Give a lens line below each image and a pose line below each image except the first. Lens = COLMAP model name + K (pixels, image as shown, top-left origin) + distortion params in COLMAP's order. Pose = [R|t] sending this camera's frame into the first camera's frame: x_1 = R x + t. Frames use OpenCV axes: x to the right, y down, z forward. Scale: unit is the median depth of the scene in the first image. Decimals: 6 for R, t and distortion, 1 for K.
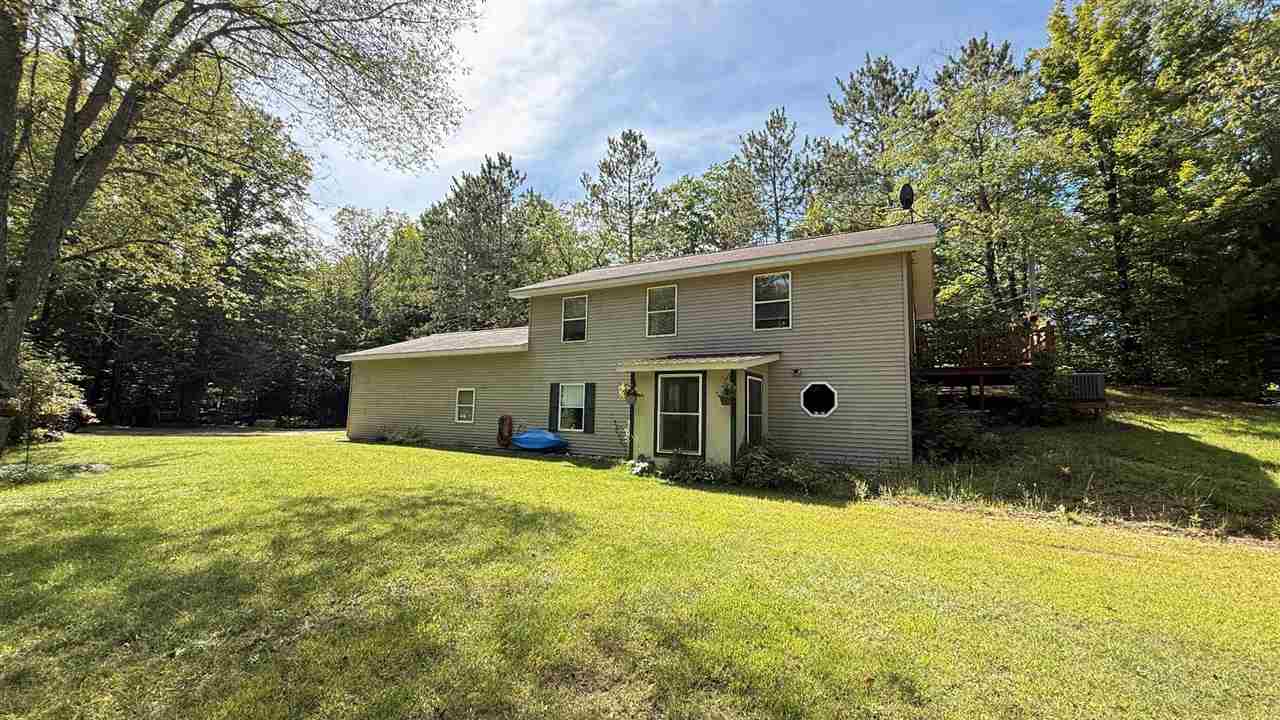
lens RADIAL K [[513.1, 0, 640.0], [0, 513.1, 360.0], [0, 0, 1]] dist [0.000339, -0.000012]
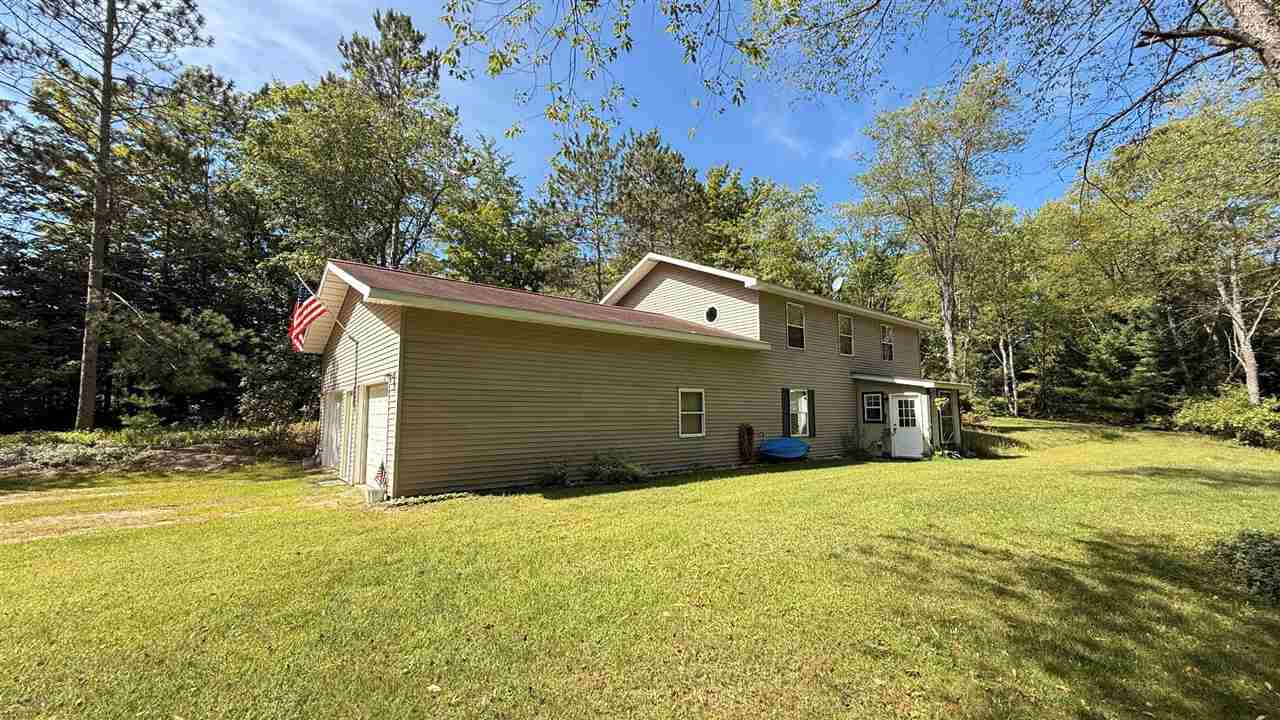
lens RADIAL K [[513.1, 0, 640.0], [0, 513.1, 360.0], [0, 0, 1]] dist [0.000339, -0.000012]
pose [[0.350009, 0.085704, 0.932818, -1.195406], [-0.081339, 0.994825, -0.060881, 0.074054], [-0.933208, -0.054565, 0.355169, 0.928310]]
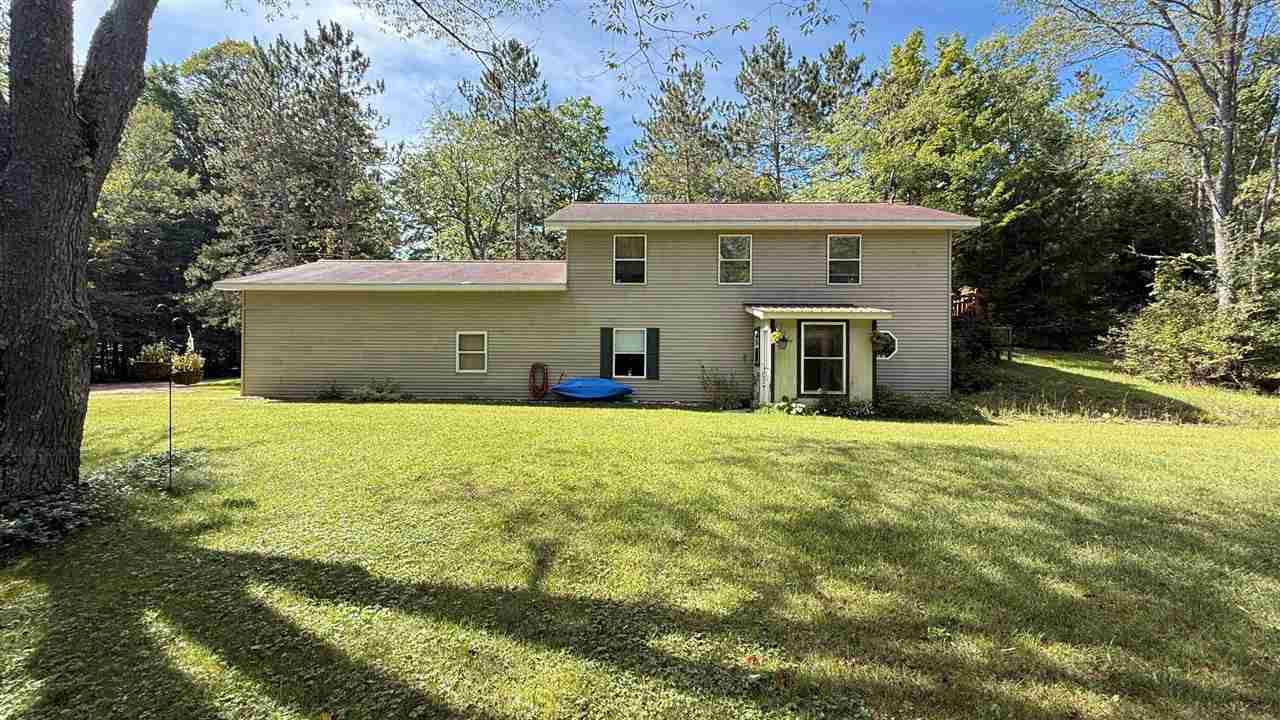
lens RADIAL K [[513.1, 0, 640.0], [0, 513.1, 360.0], [0, 0, 1]] dist [0.000339, -0.000012]
pose [[0.884466, -0.011750, 0.466456, -0.555287], [-0.038566, 0.994422, 0.098174, 0.010882], [-0.465008, -0.104821, 0.879079, 0.150702]]
